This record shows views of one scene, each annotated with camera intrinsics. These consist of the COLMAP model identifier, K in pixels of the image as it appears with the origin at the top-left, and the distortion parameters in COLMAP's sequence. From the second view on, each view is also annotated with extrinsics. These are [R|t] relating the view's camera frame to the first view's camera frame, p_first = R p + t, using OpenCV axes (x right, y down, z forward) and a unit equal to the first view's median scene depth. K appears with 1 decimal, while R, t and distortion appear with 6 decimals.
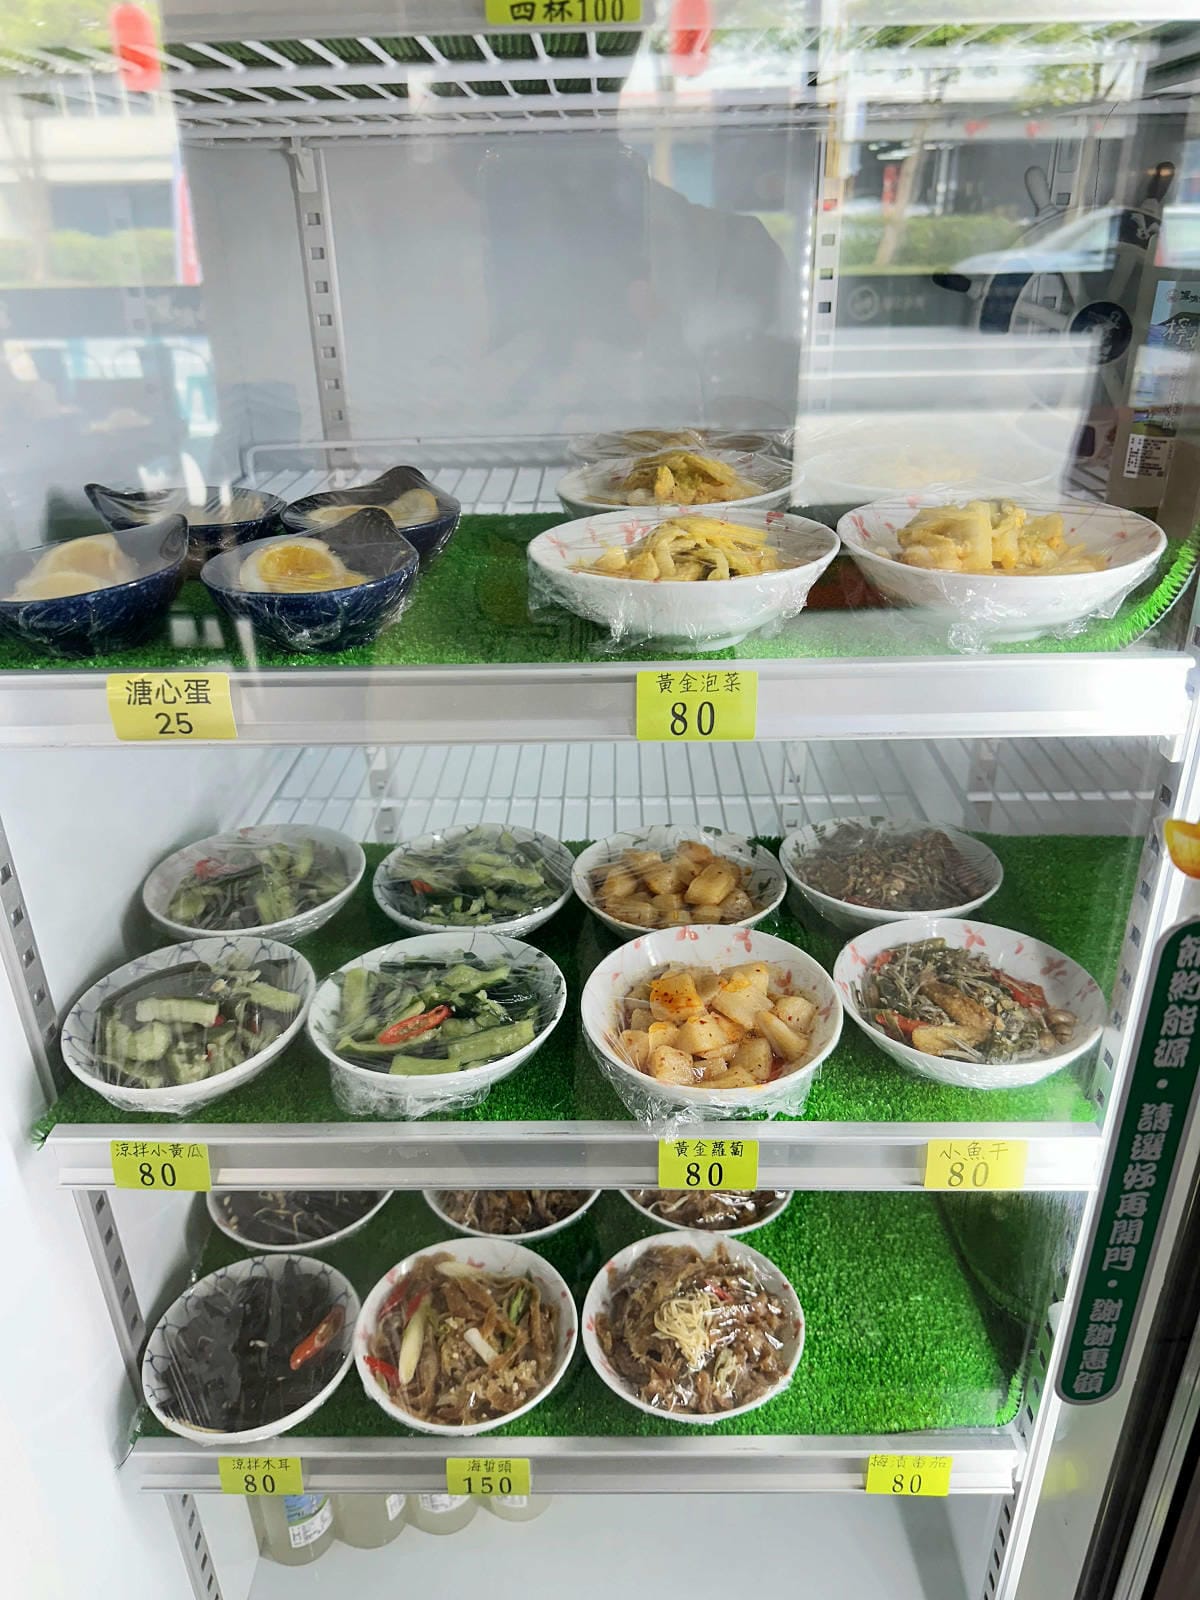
lens RADIAL K [[1142.6, 0, 602.6], [0, 1142.6, 801.6], [0, 0, 1]] dist [0.073255, -0.088646]
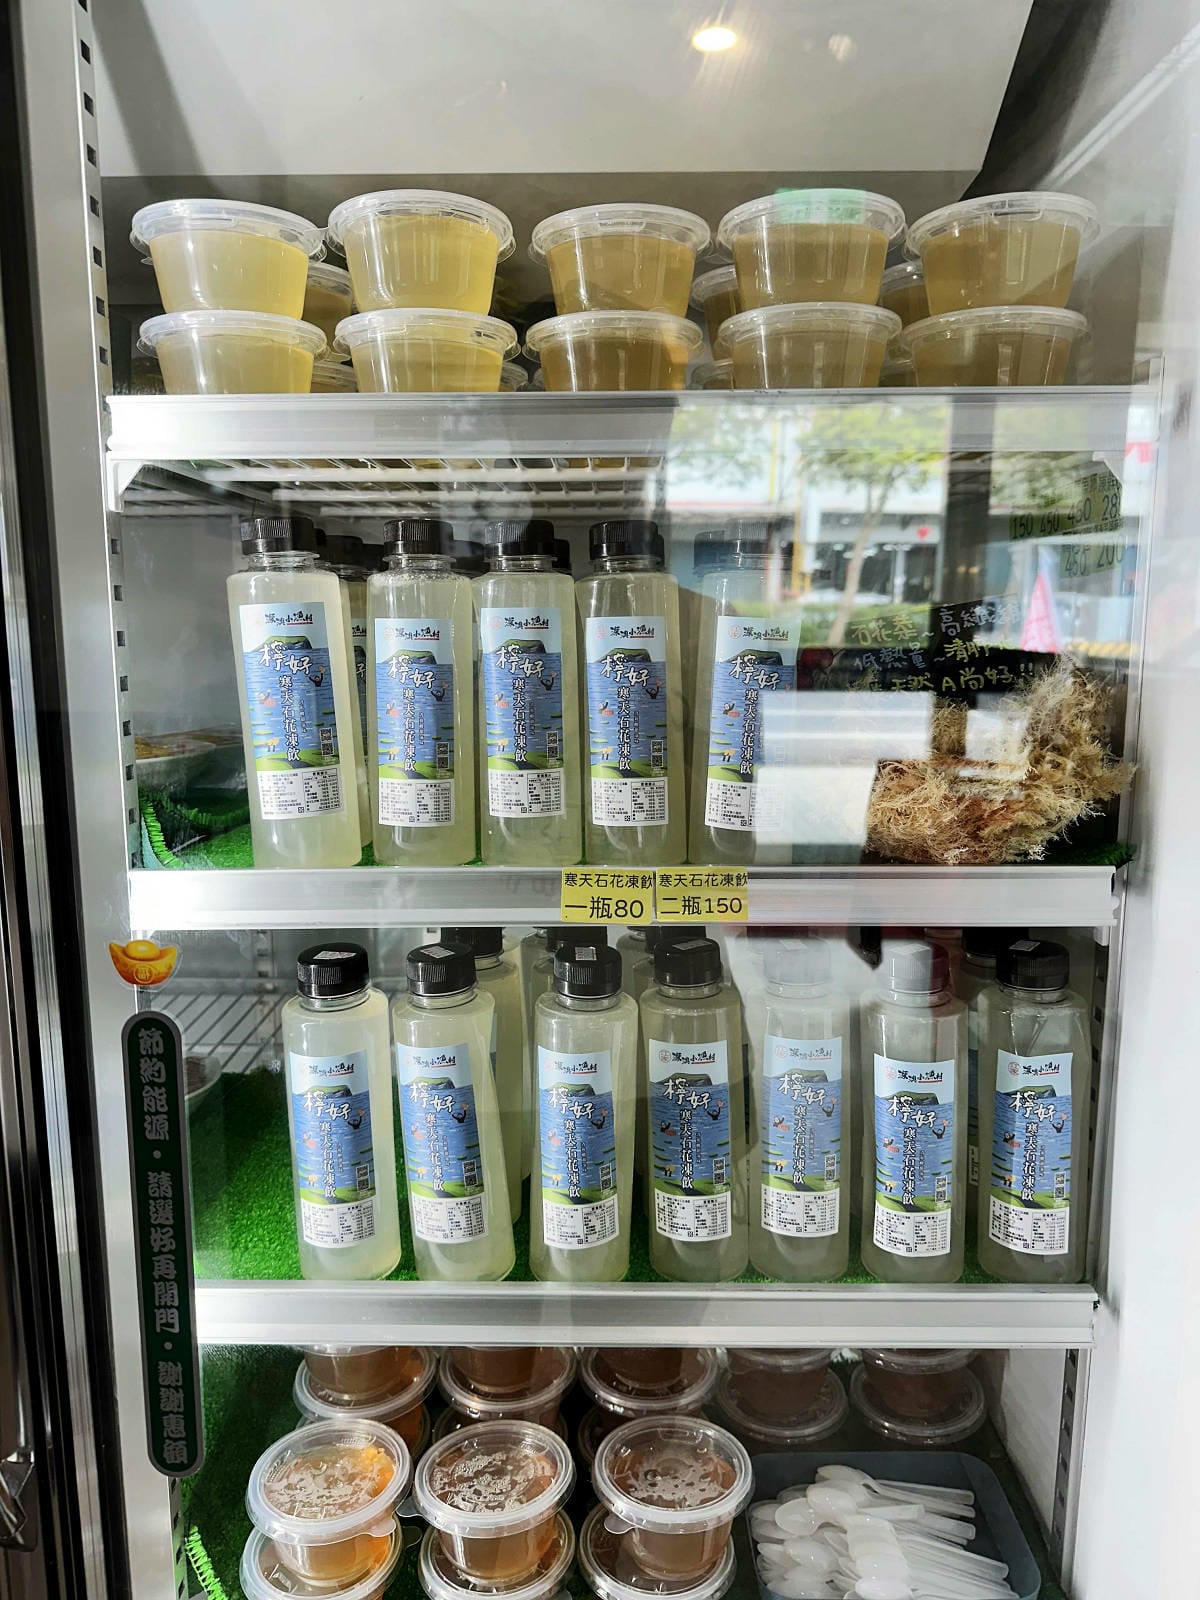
lens RADIAL K [[1142.6, 0, 596.3], [0, 1142.6, 791.3], [0, 0, 1]] dist [0.073255, -0.088646]
pose [[0.999492, 0.031853, -0.000473, 0.931405], [-0.030577, 0.955092, -0.294728, 0.209885], [-0.008937, 0.294593, 0.955581, -0.395799]]
